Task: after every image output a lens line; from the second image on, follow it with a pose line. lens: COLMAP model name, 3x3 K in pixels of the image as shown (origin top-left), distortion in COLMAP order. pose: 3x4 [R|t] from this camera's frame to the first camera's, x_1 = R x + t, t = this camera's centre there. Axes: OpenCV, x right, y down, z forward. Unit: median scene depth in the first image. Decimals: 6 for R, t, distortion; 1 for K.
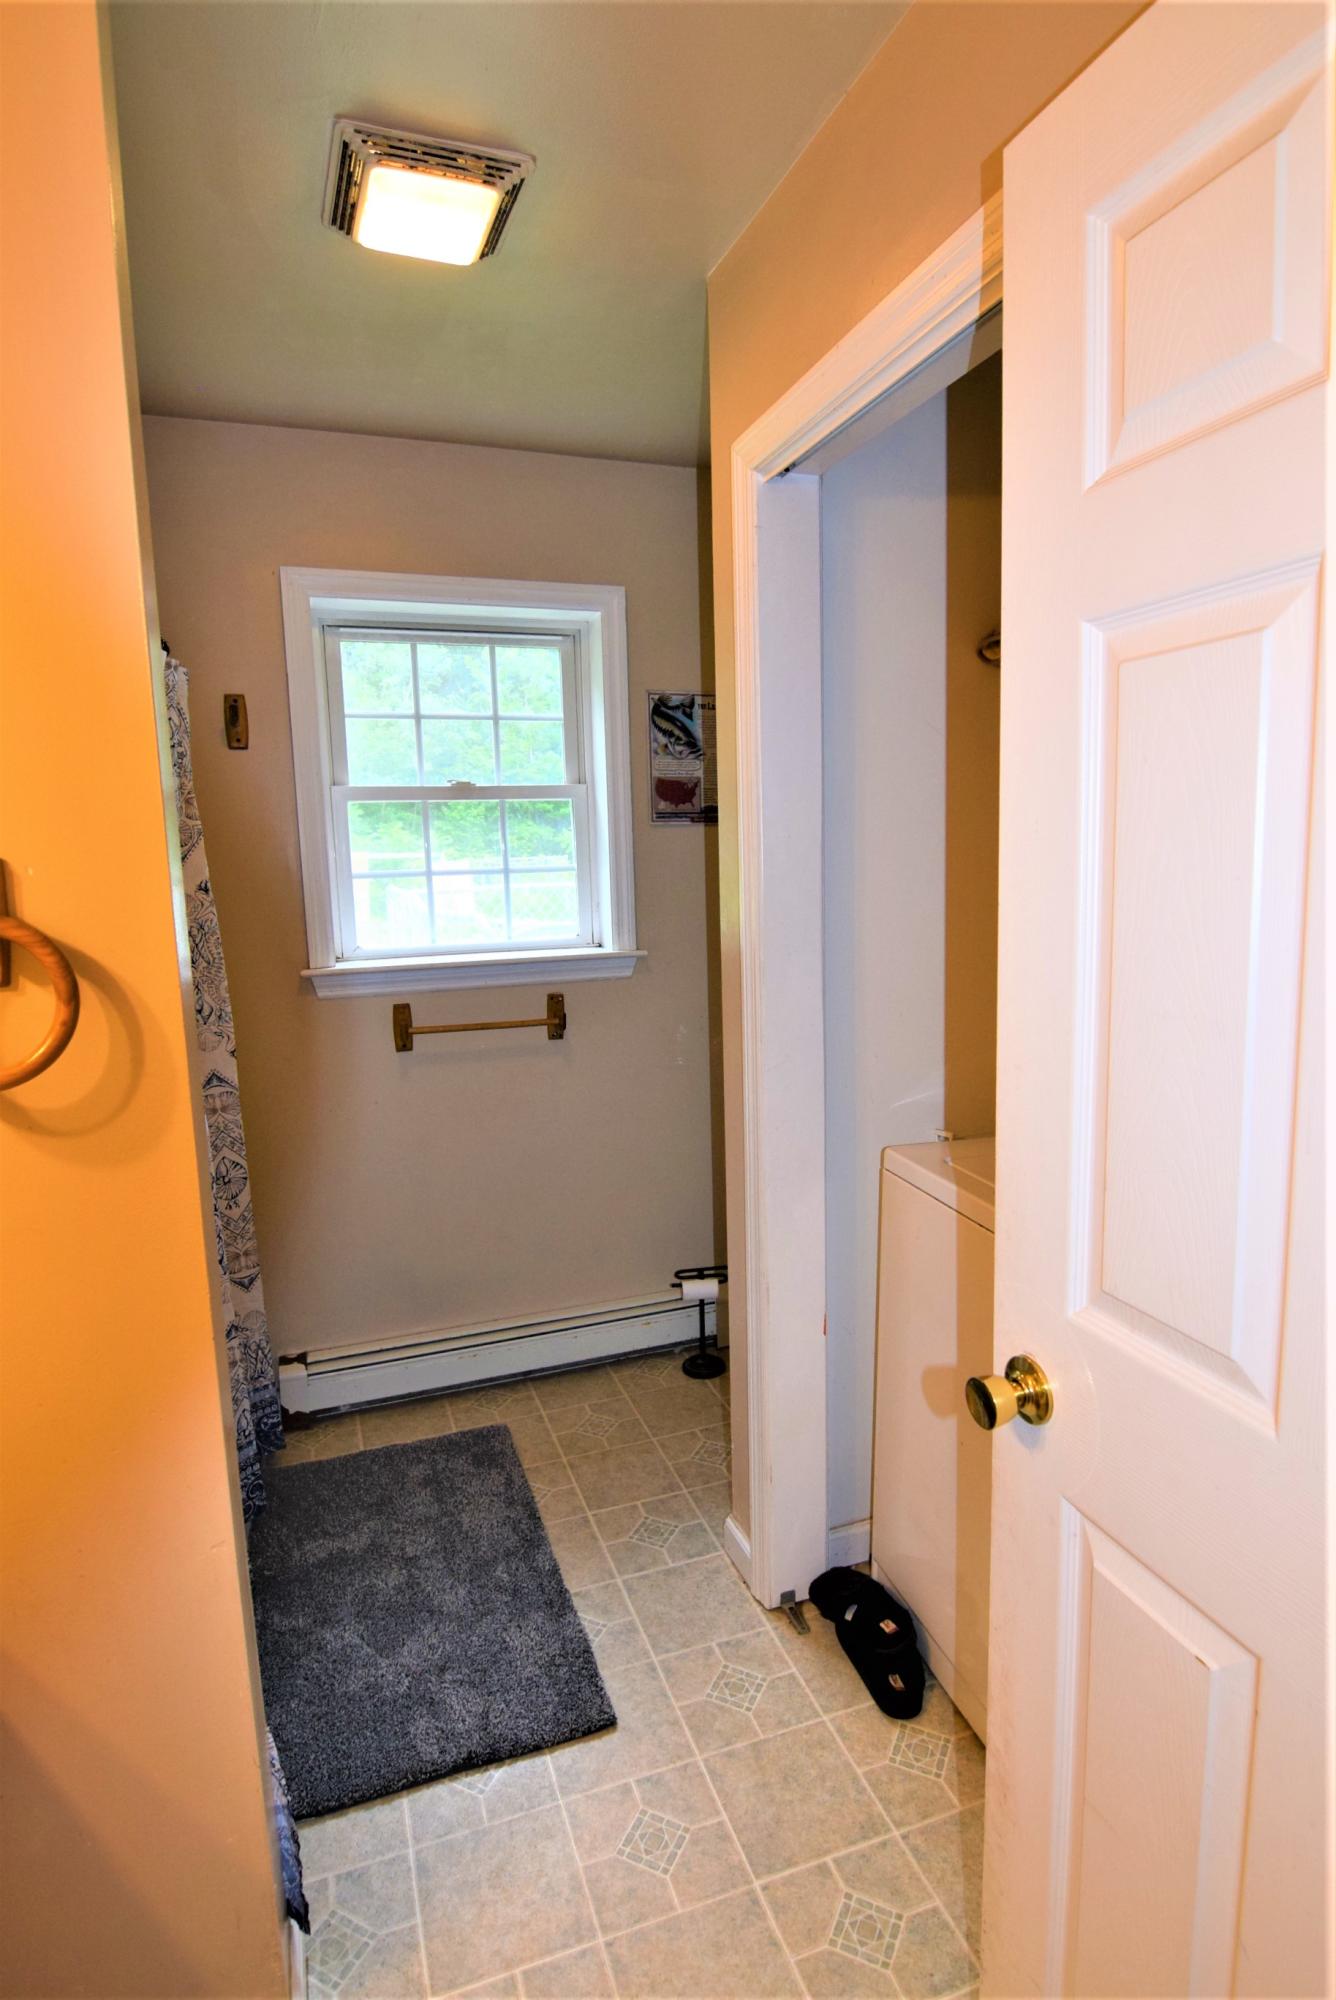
lens RADIAL K [[1072.4, 0, 668.0], [0, 1072.4, 1000.0], [0, 0, 1]] dist [0.000914, -0.015936]
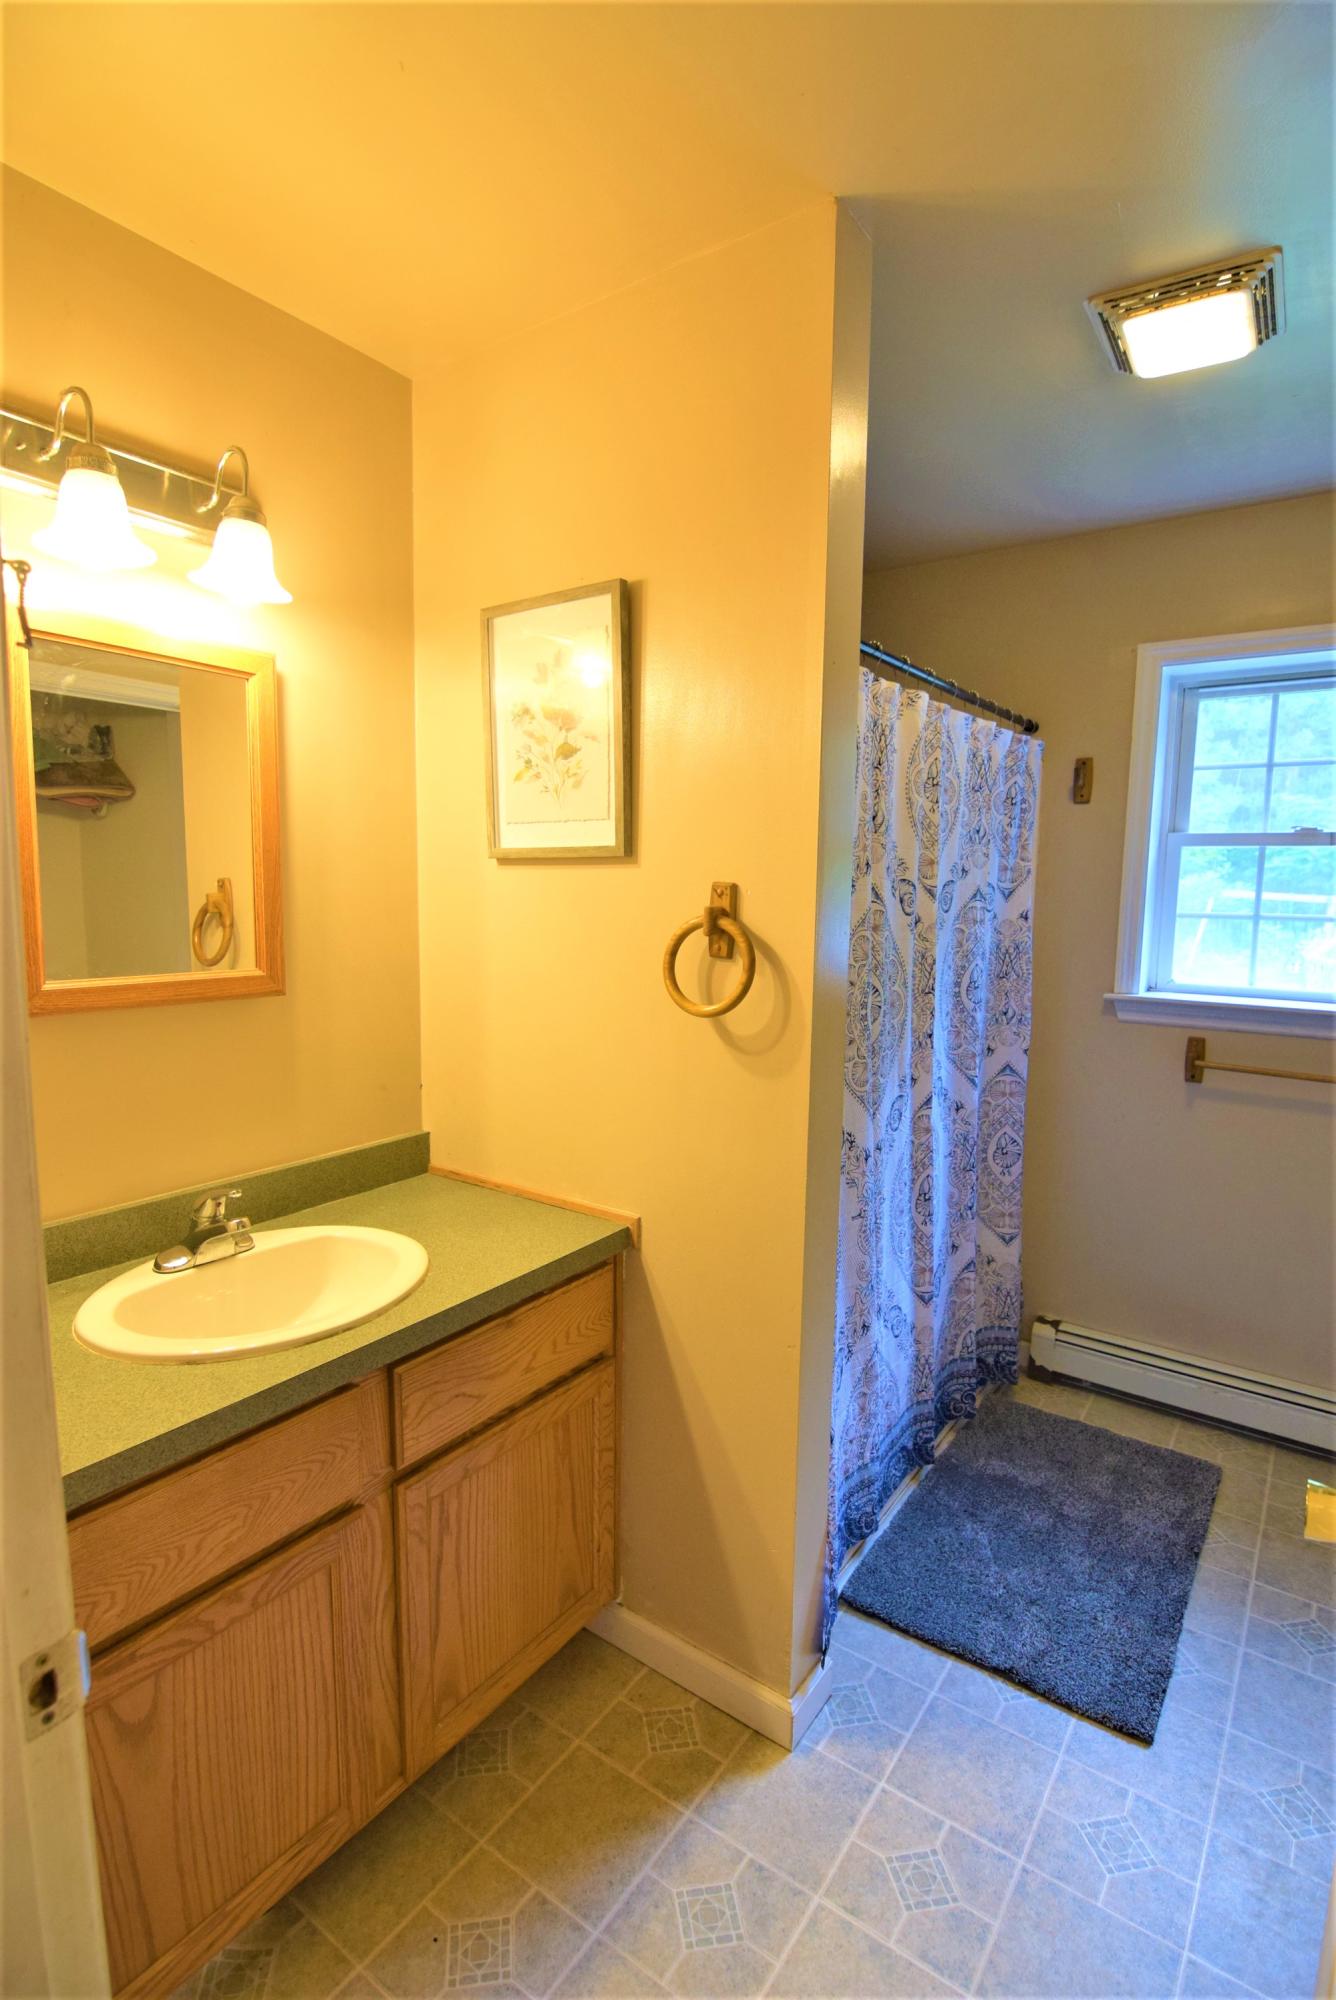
lens RADIAL K [[980.0, 0, 668.0], [0, 980.0, 1000.0], [0, 0, 1]] dist [-0.001218, -0.008856]
pose [[0.572891, 0.133156, -0.808743, 0.266914], [-0.151097, 0.986962, 0.055467, -0.008926], [0.805584, 0.090422, 0.585541, 0.009914]]
